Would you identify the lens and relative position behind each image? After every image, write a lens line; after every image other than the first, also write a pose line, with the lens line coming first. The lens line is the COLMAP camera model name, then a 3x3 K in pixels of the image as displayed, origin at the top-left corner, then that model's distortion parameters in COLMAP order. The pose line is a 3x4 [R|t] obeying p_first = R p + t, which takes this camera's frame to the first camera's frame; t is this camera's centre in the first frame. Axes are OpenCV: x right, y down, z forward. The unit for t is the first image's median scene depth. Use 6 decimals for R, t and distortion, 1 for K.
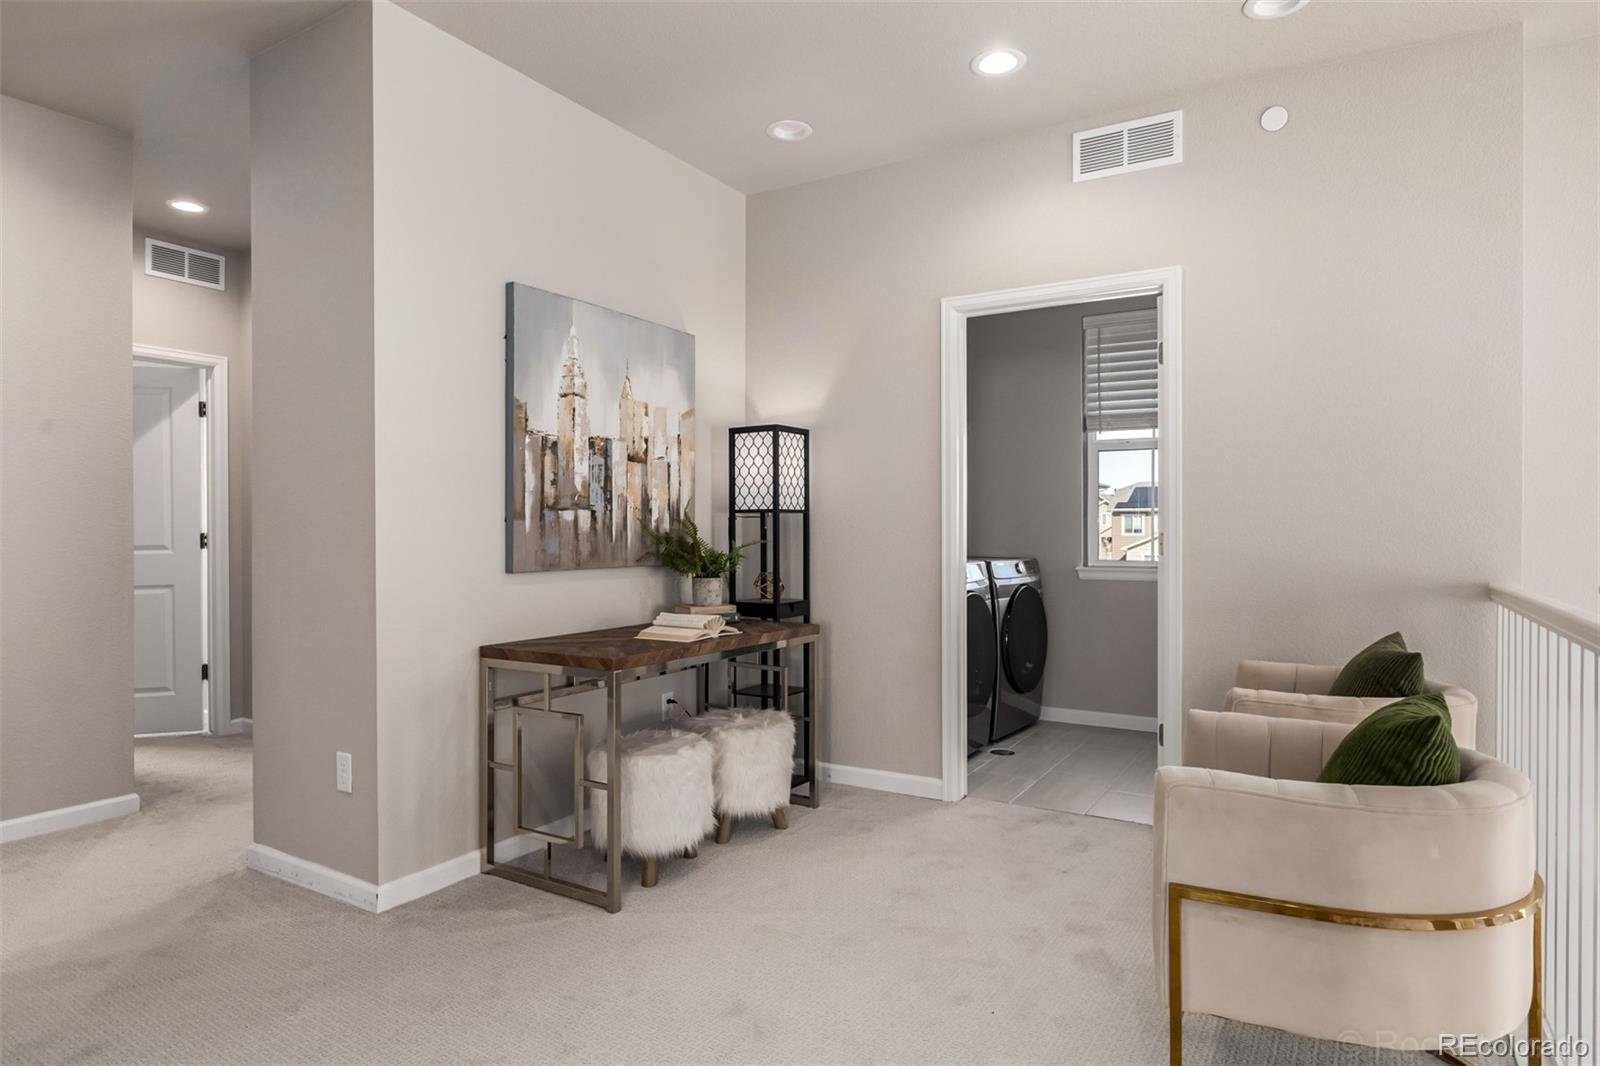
lens RADIAL K [[927.2, 0, 799.8], [0, 927.2, 530.8], [0, 0, 1]] dist [-0.000275, 0.000177]
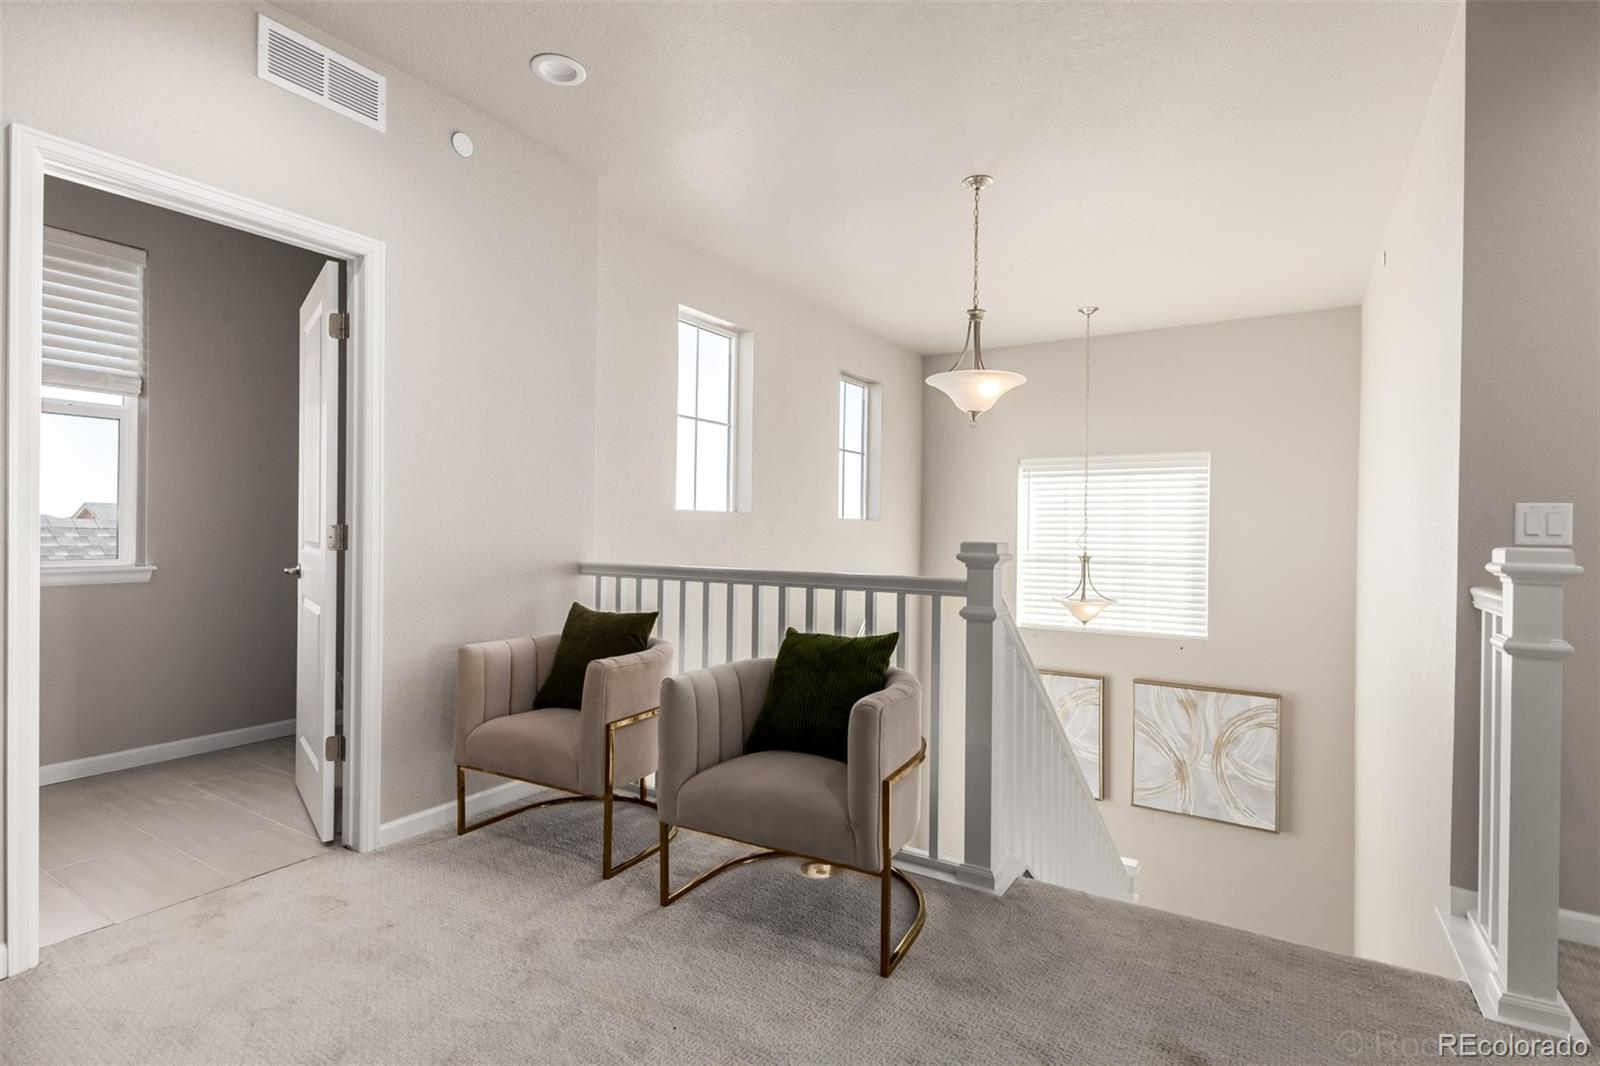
lens RADIAL K [[785.7, 0, 800.1], [0, 785.7, 534.7], [0, 0, 1]] dist [0.001376, -0.000015]
pose [[0.011844, -0.003737, 0.999923, -0.387310], [-0.001129, 0.999992, 0.003750, 0.008613], [-0.999929, -0.001173, 0.011839, 0.564750]]
